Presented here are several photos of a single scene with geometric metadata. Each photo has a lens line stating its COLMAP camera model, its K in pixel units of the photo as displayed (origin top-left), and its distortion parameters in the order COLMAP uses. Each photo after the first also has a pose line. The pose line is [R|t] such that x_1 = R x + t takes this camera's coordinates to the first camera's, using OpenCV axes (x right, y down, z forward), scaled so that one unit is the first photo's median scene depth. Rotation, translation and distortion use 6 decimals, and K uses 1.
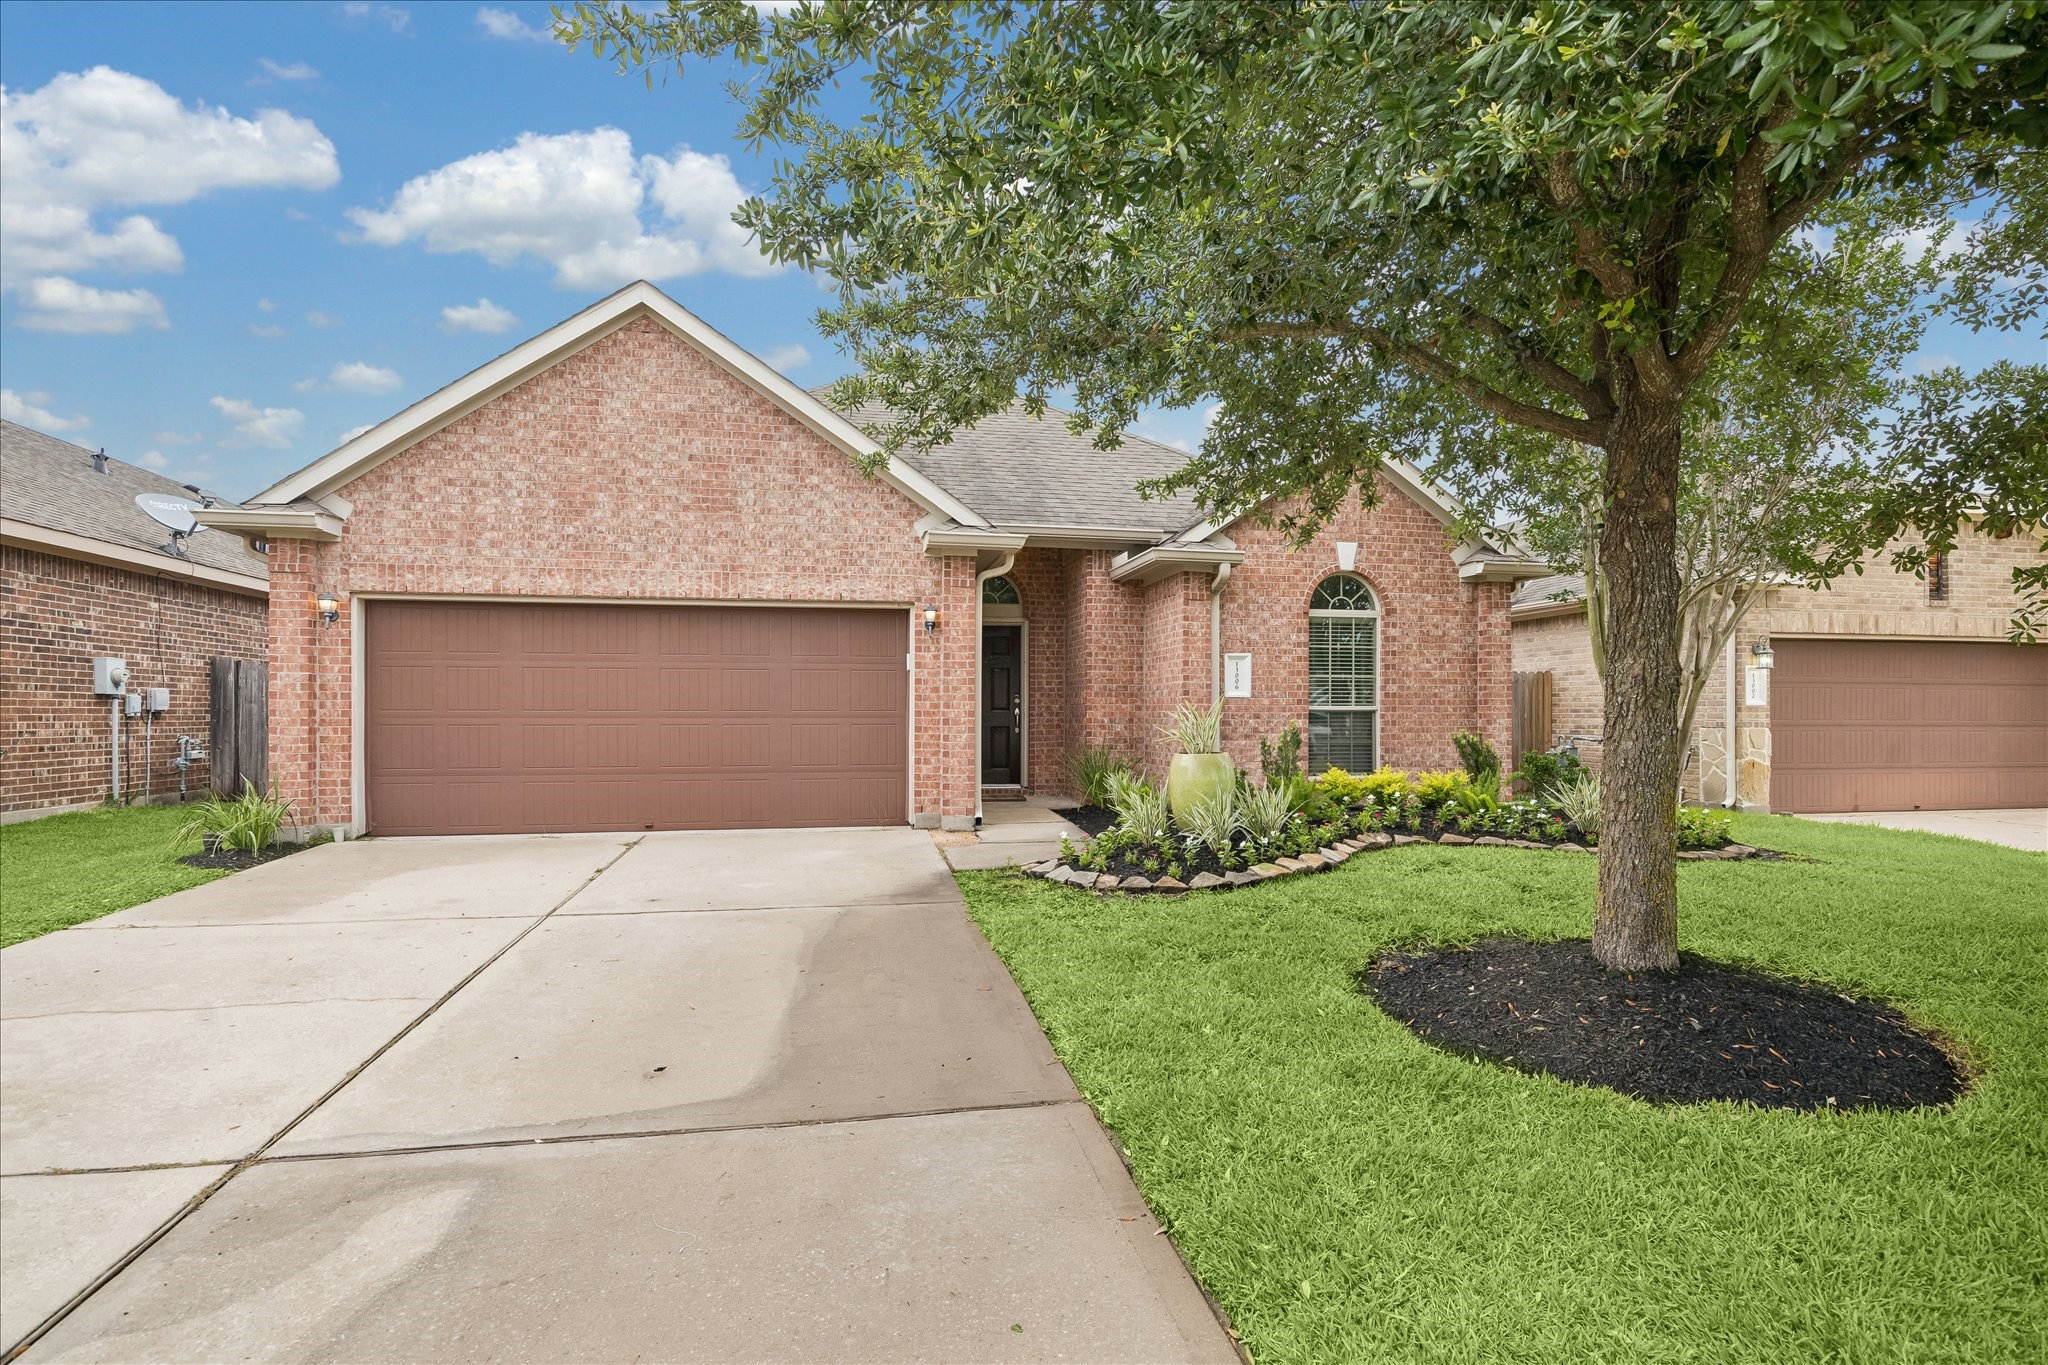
lens RADIAL K [[1095.3, 0, 1018.5], [0, 1095.3, 690.6], [0, 0, 1]] dist [-0.004624, -0.000504]
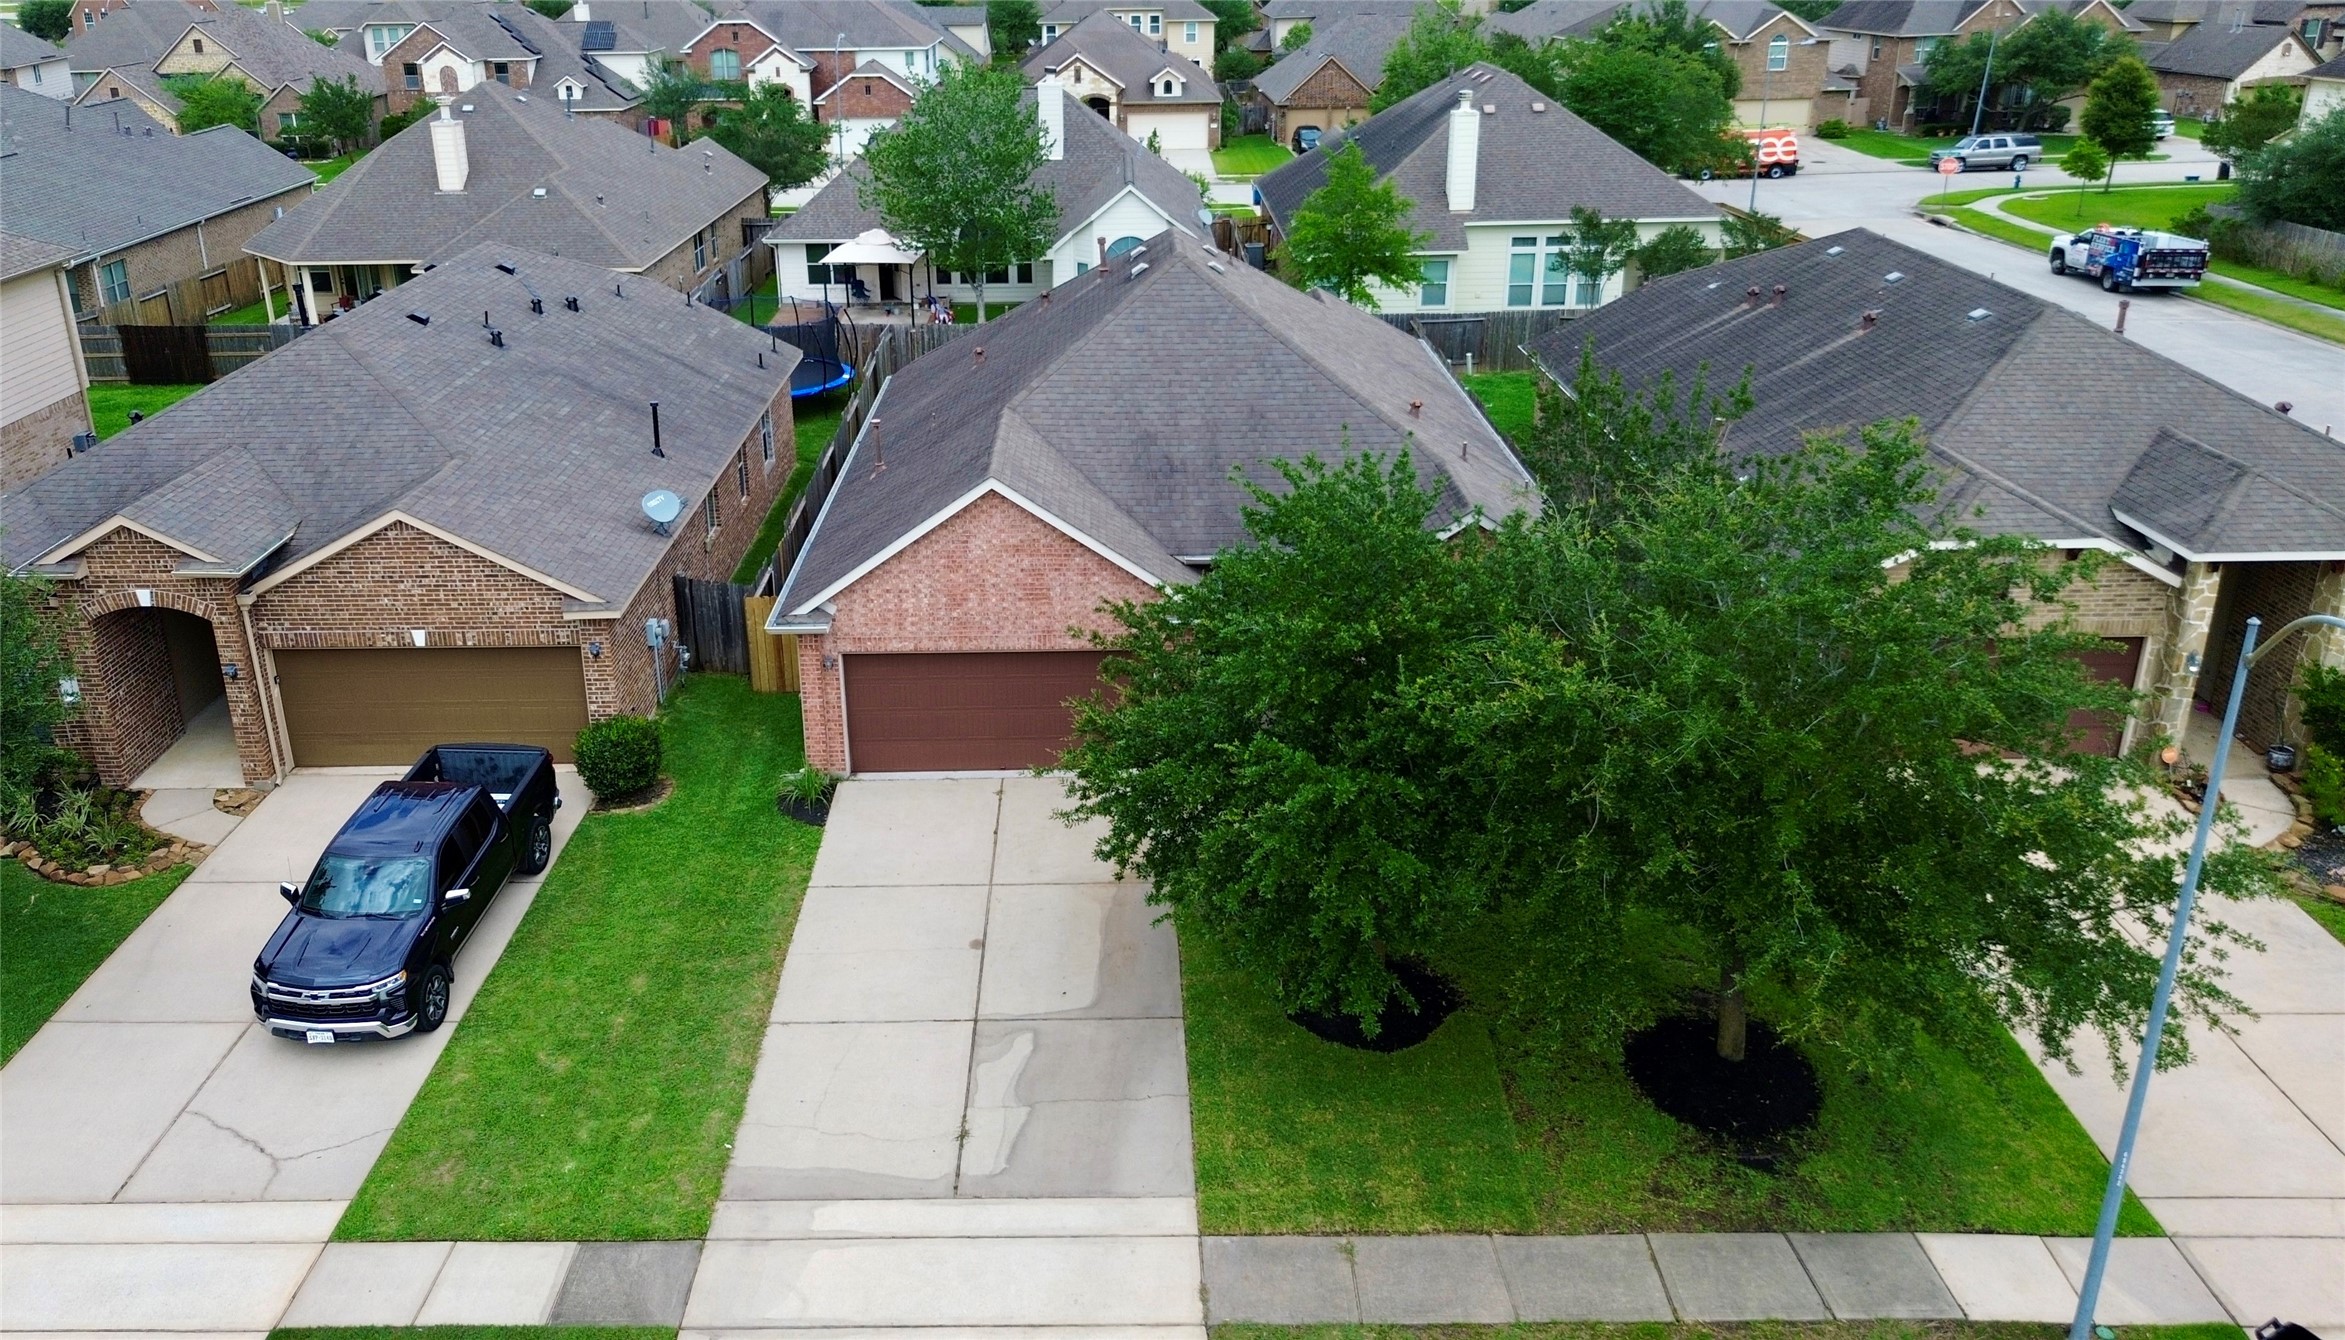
lens RADIAL K [[1824.5, 0, 1167.8], [0, 1824.5, 668.4], [0, 0, 1]] dist [-0.000537, -0.000068]
pose [[0.991330, 0.050635, -0.121250, 0.264813], [-0.001235, 0.926321, 0.376734, -1.134649], [0.131392, -0.373318, 0.918352, -1.585059]]
